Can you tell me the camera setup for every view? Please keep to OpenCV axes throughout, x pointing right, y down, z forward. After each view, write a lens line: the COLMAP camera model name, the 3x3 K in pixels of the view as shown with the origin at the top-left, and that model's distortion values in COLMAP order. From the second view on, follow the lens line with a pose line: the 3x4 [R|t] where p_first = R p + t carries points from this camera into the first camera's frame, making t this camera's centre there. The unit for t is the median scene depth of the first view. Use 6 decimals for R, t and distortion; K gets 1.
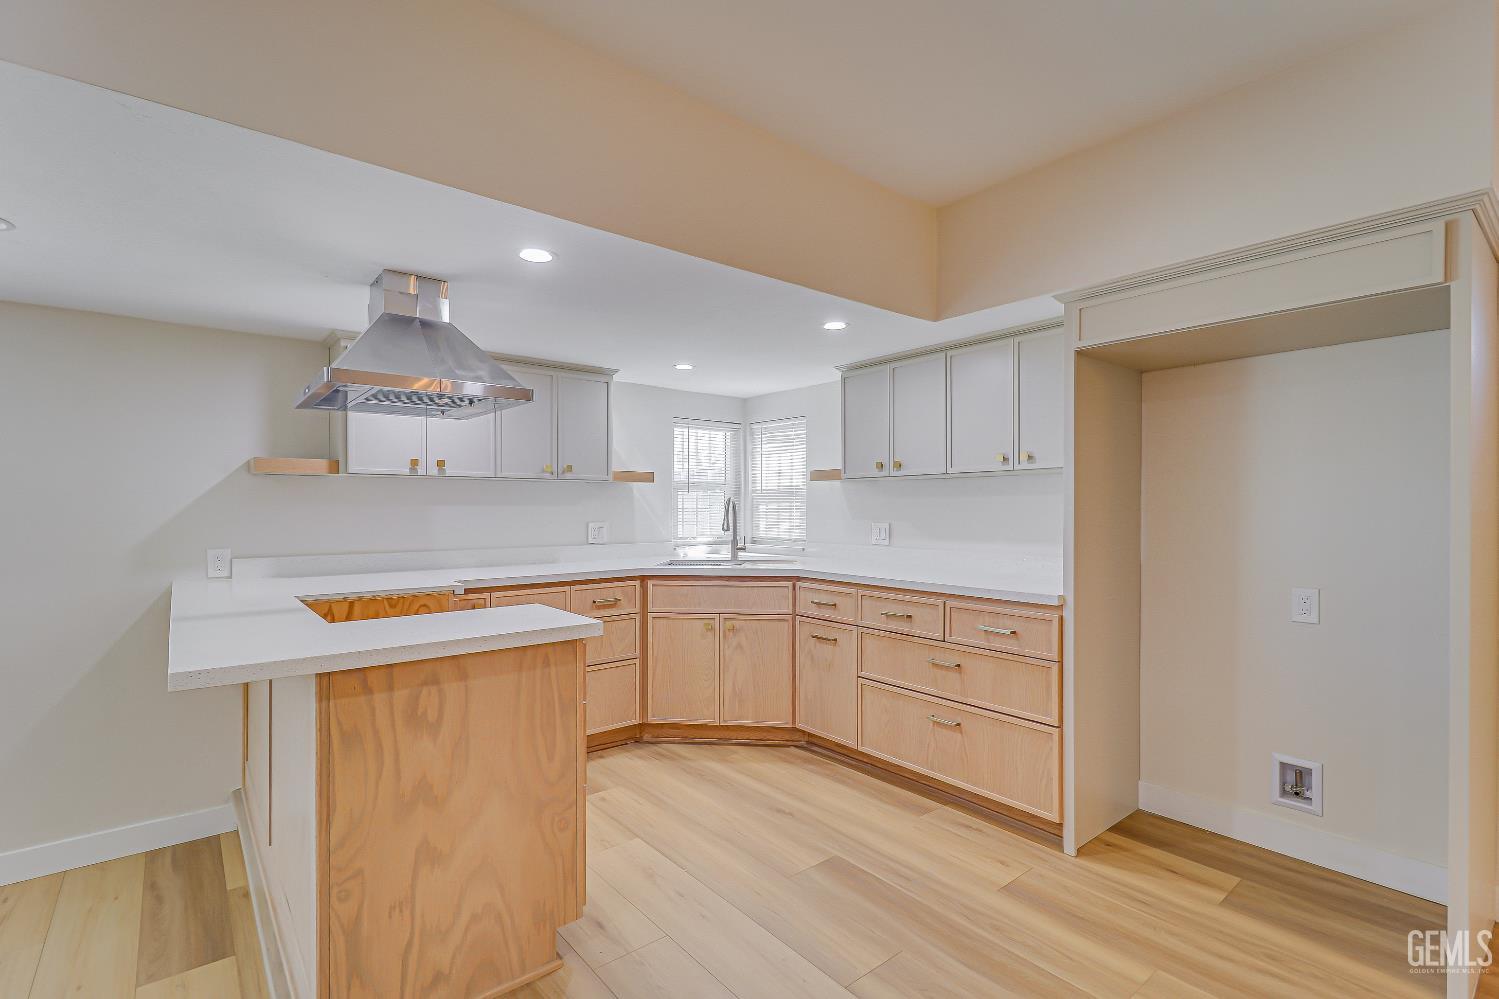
lens RADIAL K [[705.7, 0, 761.6], [0, 705.7, 508.5], [0, 0, 1]] dist [0.018124, -0.007161]
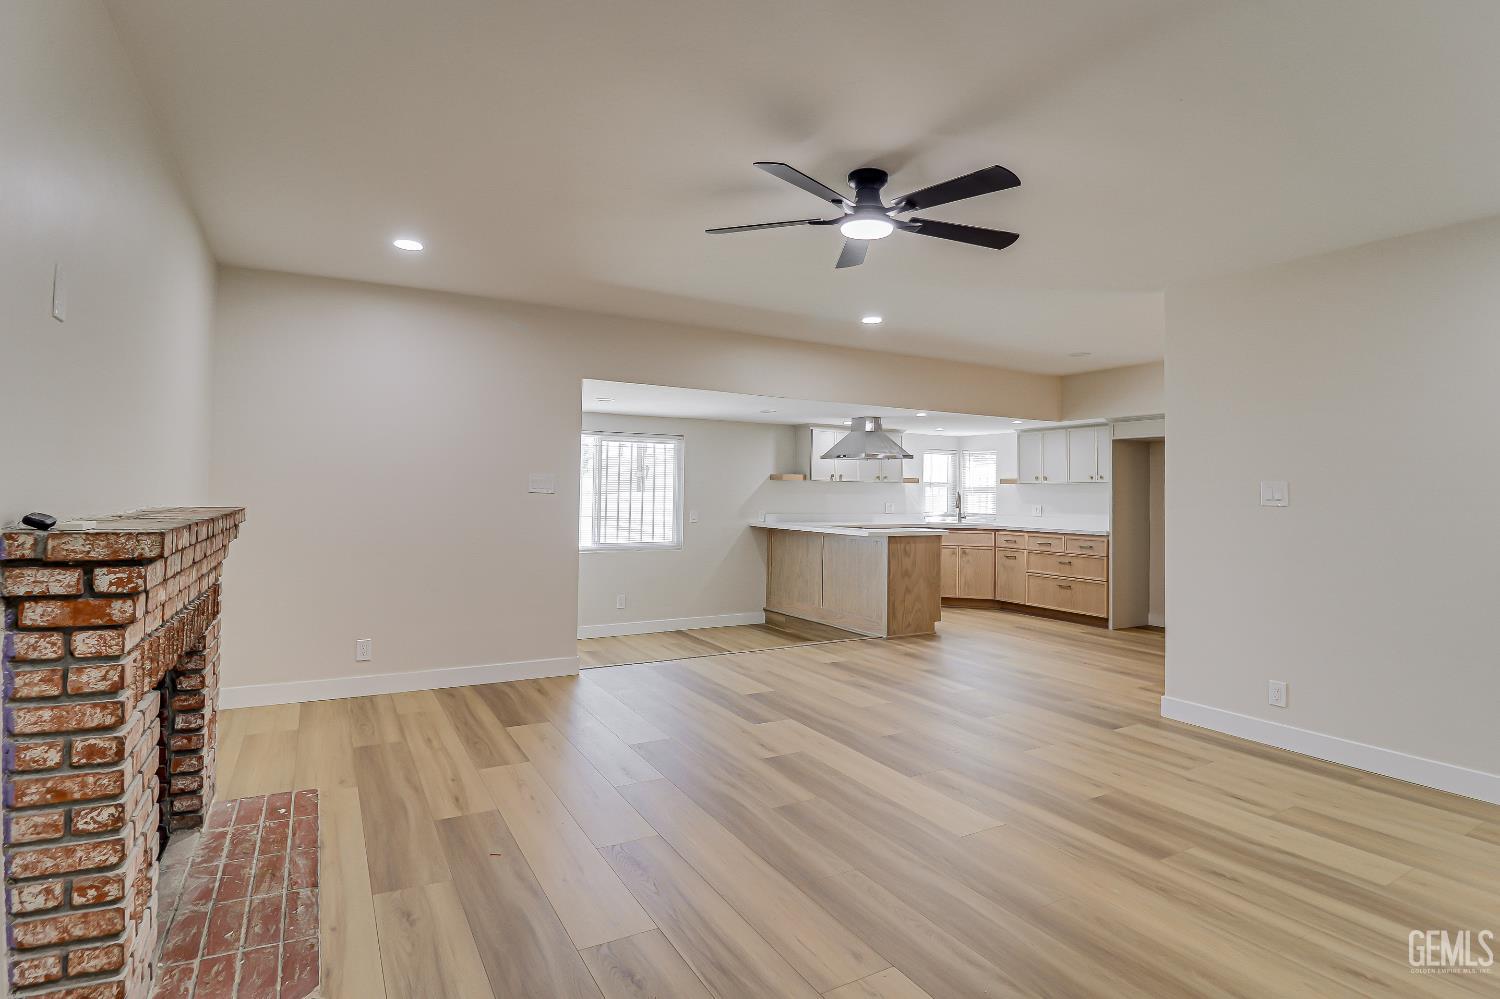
lens RADIAL K [[784.9, 0, 752.3], [0, 784.9, 462.8], [0, 0, 1]] dist [-0.026673, -0.001808]
pose [[0.983633, 0.008133, -0.179999, -0.278924], [-0.016090, 0.998955, -0.042789, 0.009628], [0.179463, 0.044985, 0.982736, -1.634754]]
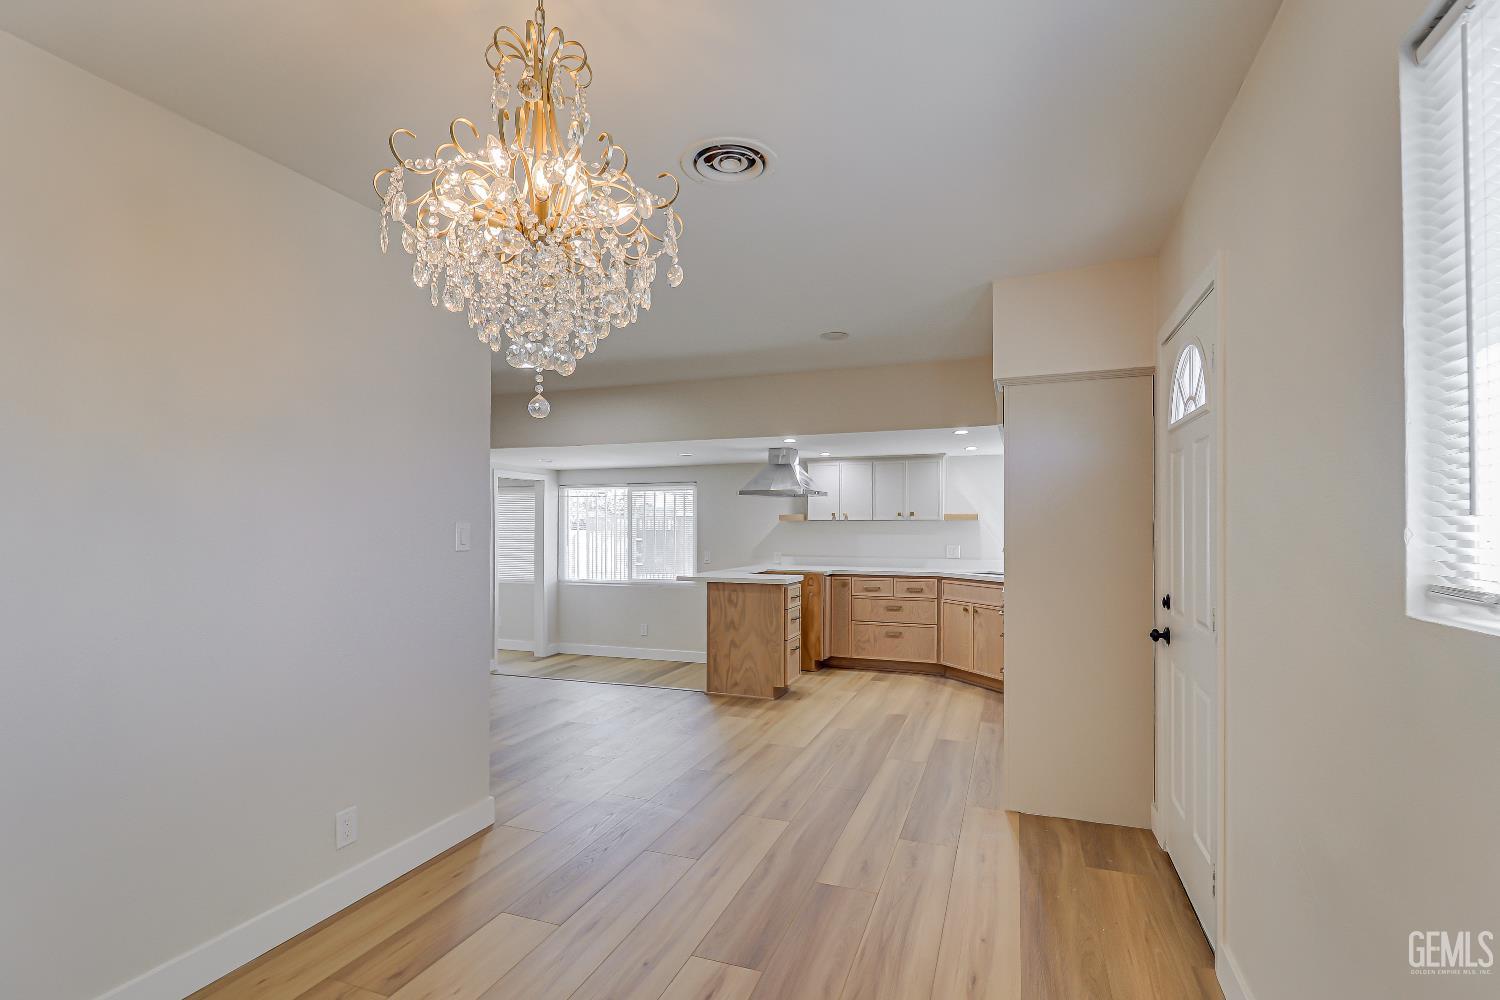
lens RADIAL K [[727.6, 0, 725.0], [0, 727.6, 512.9], [0, 0, 1]] dist [-0.026440, -0.000064]
pose [[0.465091, -0.017934, -0.885081, 1.275980], [-0.006859, 0.999692, -0.023861, -0.015027], [0.885236, 0.017169, 0.464825, -0.302750]]
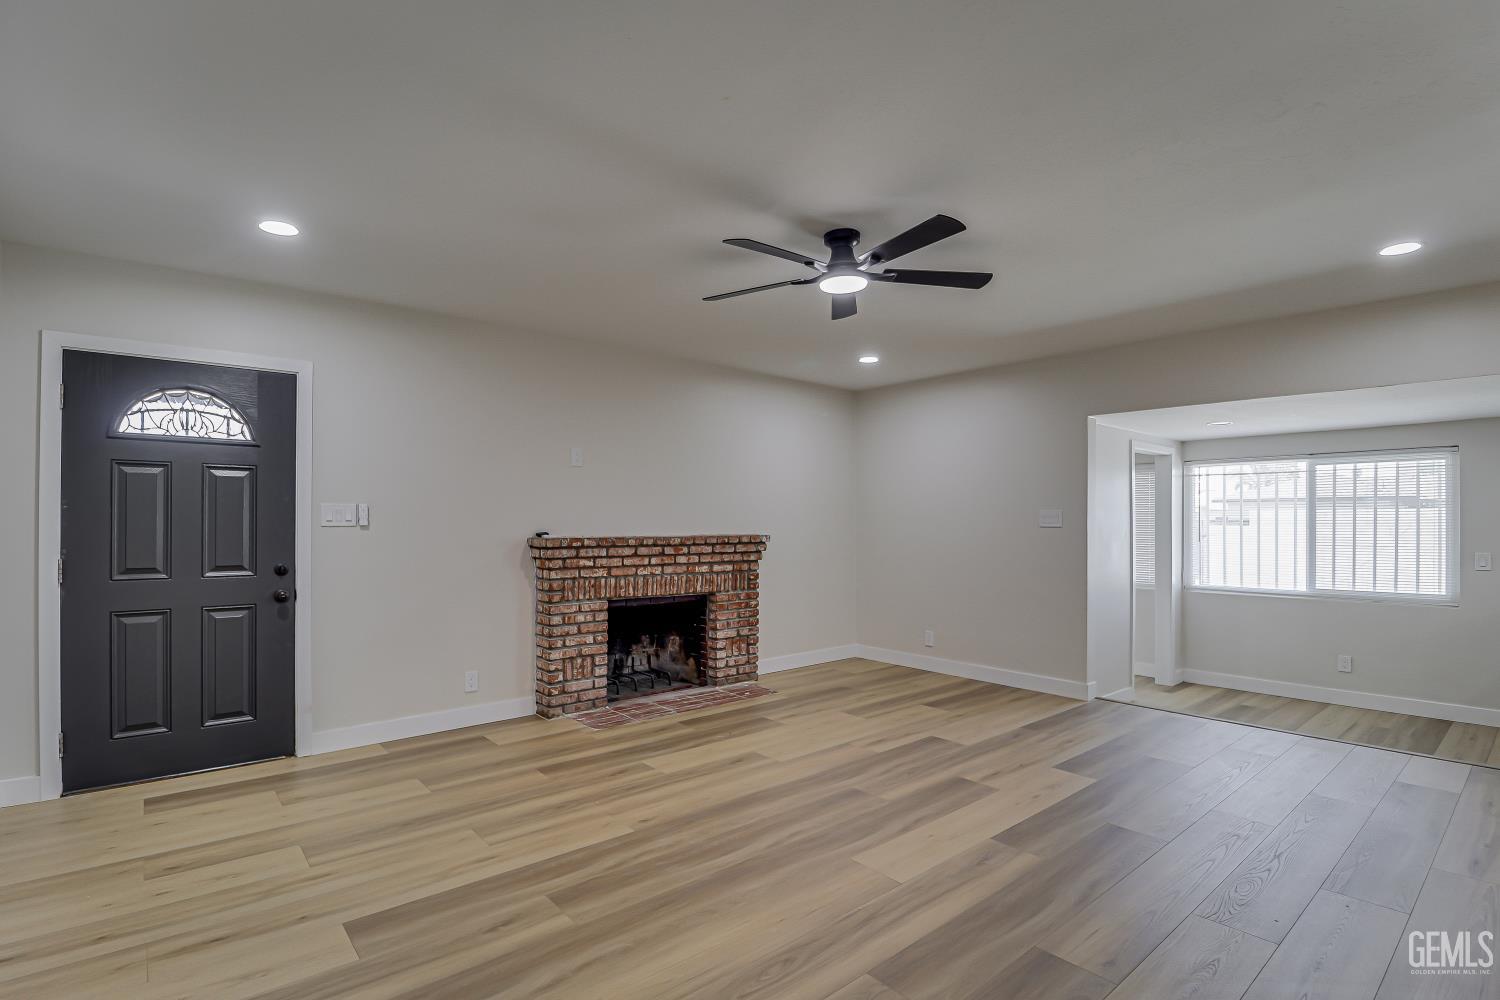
lens RADIAL K [[695.7, 0, 726.7], [0, 695.7, 522.3], [0, 0, 1]] dist [0.002209, -0.000506]
pose [[0.006302, 0.004273, -0.999971, 0.599831], [-0.009917, 0.999942, 0.004210, -0.001482], [0.999931, 0.009890, 0.006344, -0.865648]]
